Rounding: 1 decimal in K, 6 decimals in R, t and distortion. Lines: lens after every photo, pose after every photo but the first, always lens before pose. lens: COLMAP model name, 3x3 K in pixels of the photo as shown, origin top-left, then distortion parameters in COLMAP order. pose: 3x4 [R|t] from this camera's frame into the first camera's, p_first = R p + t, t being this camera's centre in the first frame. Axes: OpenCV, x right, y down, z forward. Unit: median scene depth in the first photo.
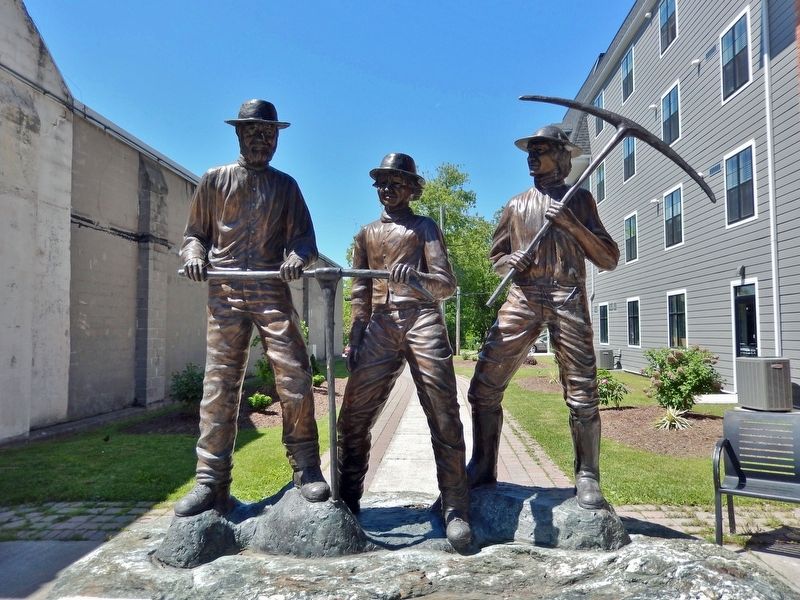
lens RADIAL K [[582.3, 0, 398.7], [0, 582.3, 296.9], [0, 0, 1]] dist [0.014169, 0.000574]
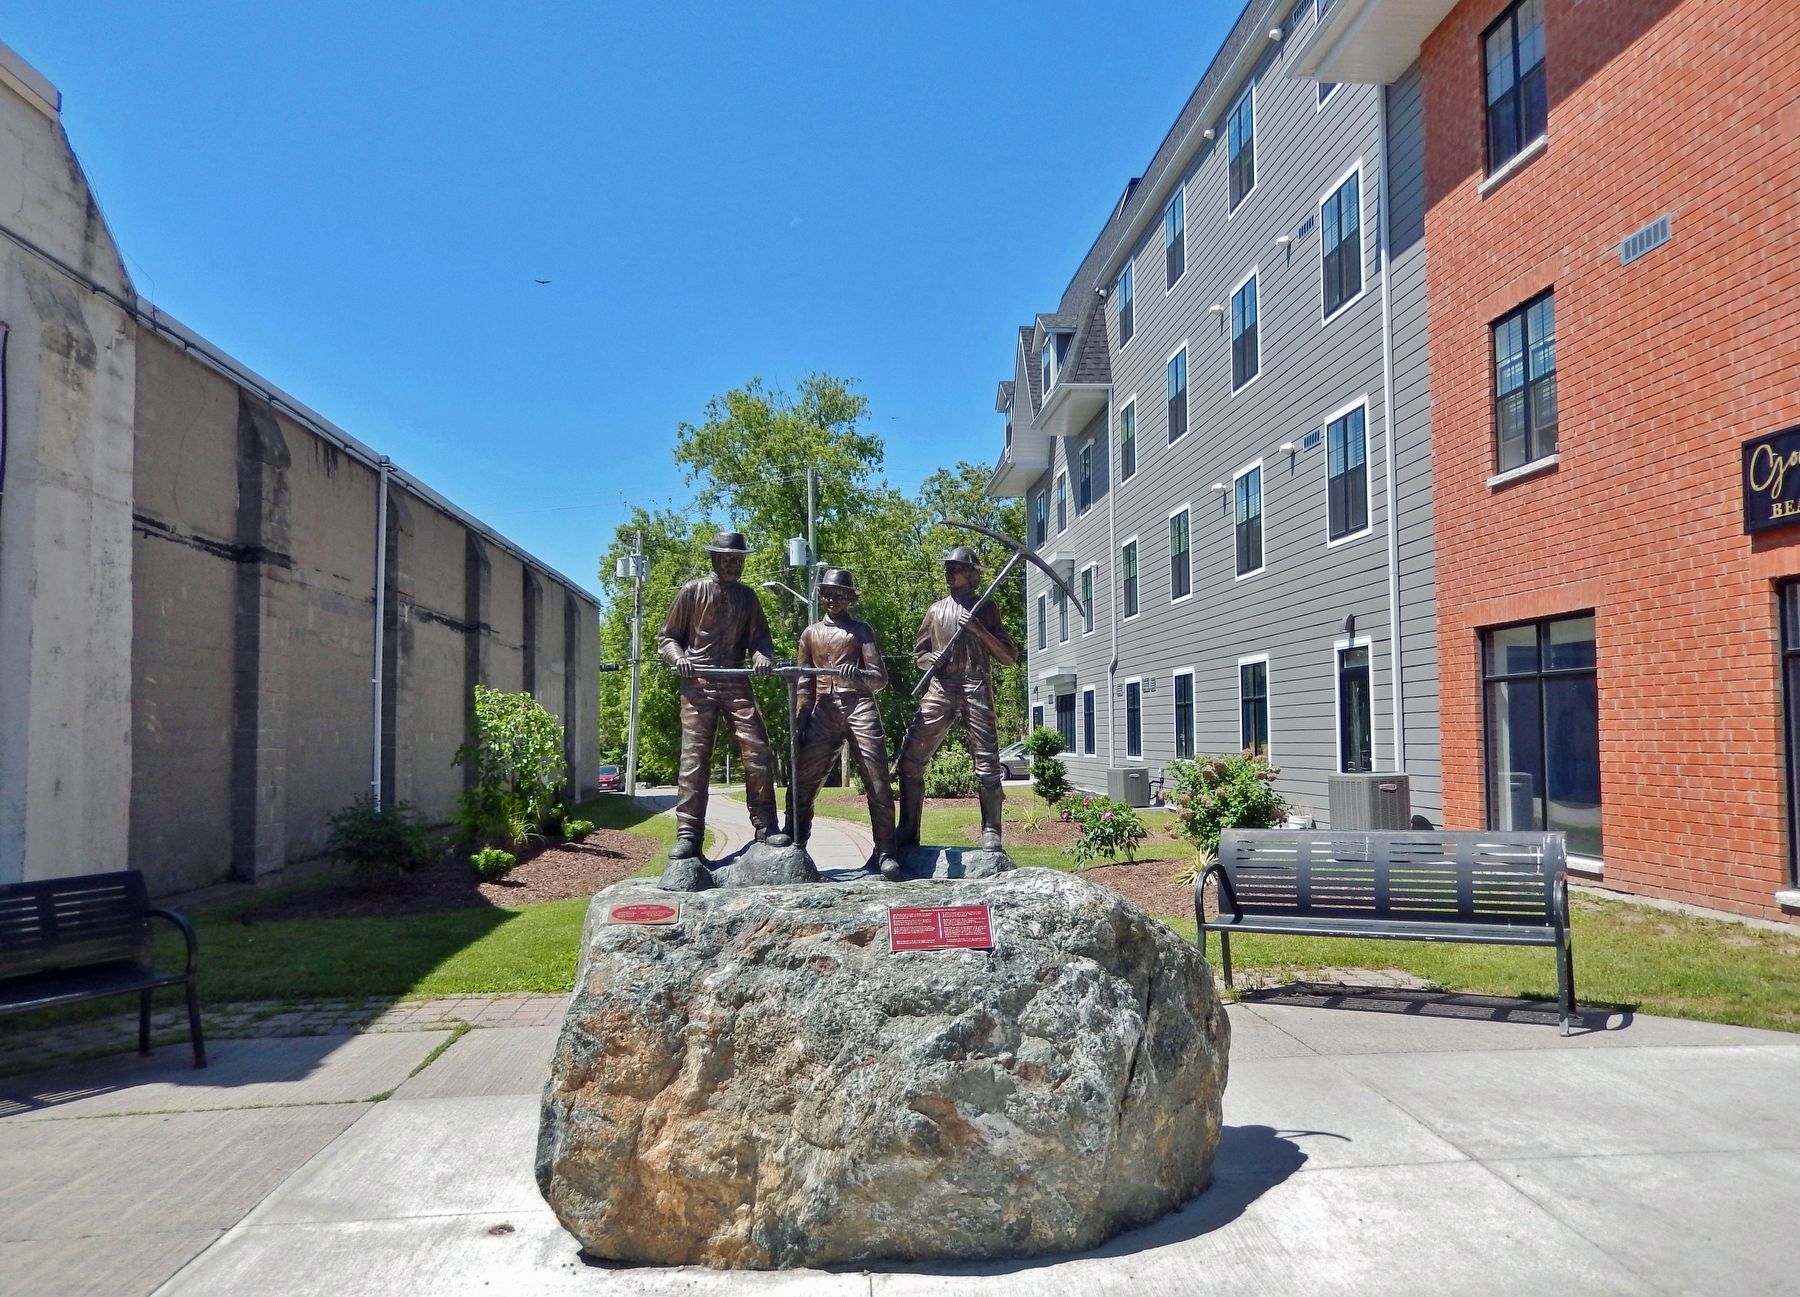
lens RADIAL K [[1373.8, 0, 901.0], [0, 1373.8, 650.9], [0, 0, 1]] dist [0.007733, 0.003099]
pose [[0.989195, 0.003410, 0.146568, -0.053580], [-0.002532, 0.999978, -0.006177, -0.010936], [-0.146586, 0.005740, 0.989181, -0.337091]]
